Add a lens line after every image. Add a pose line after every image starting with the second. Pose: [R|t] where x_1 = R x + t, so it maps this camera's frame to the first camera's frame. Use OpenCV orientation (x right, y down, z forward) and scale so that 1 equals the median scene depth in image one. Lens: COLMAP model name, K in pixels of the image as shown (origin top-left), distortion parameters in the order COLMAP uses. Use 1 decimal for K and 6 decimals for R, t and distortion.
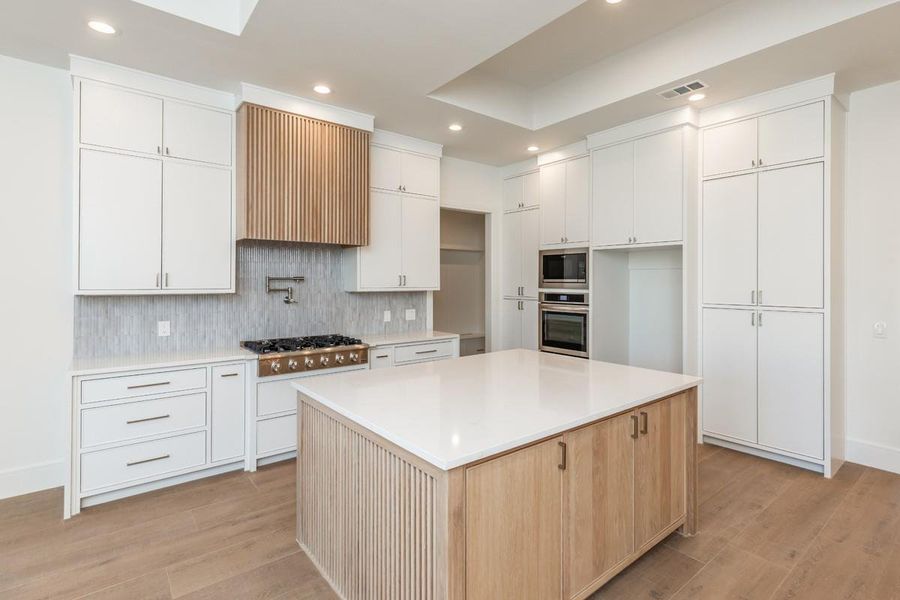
lens RADIAL K [[448.8, 0, 497.1], [0, 448.8, 279.7], [0, 0, 1]] dist [0.009000, -0.002728]
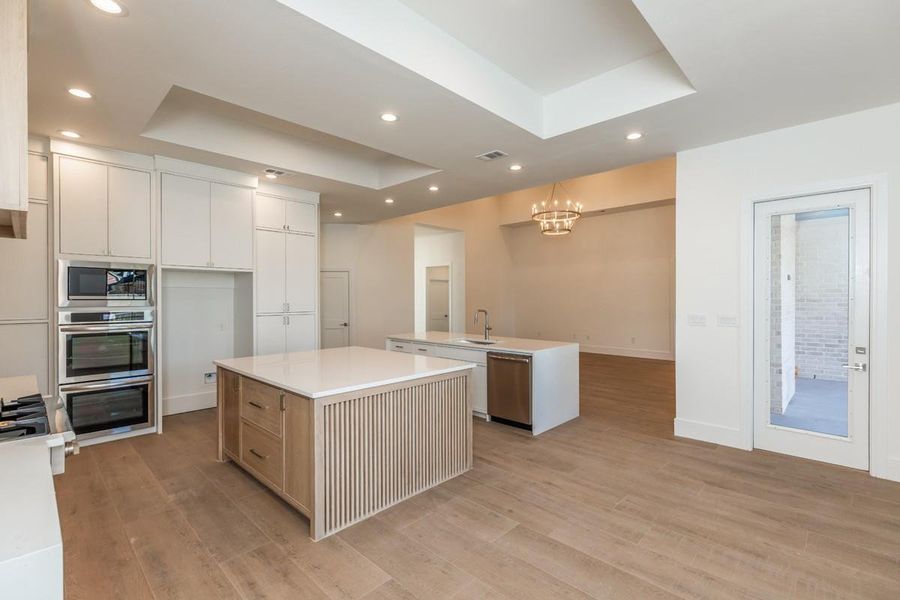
lens RADIAL K [[412.4, 0, 442.3], [0, 412.4, 296.6], [0, 0, 1]] dist [0.006679, -0.001351]
pose [[-0.081312, 0.001705, 0.996687, -0.975677], [-0.000647, 0.999998, -0.001763, 0.001203], [-0.996688, -0.000788, -0.081311, 0.531526]]
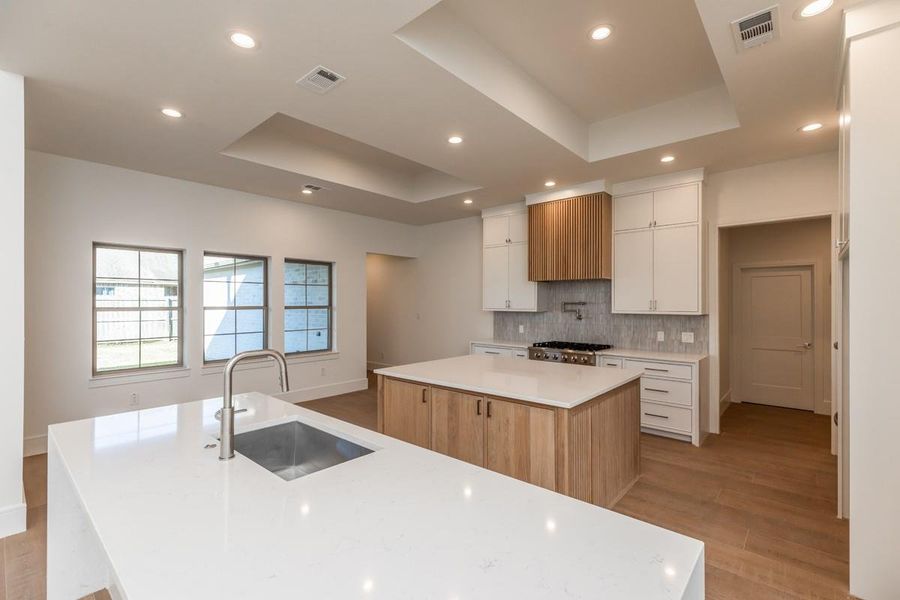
lens RADIAL K [[412.4, 0, 435.9], [0, 412.4, 299.7], [0, 0, 1]] dist [0.006679, -0.001351]
pose [[0.109684, -0.006518, -0.993945, 0.934303], [0.003372, 0.999975, -0.006185, -0.008180], [0.993961, -0.002673, 0.109703, 0.409499]]
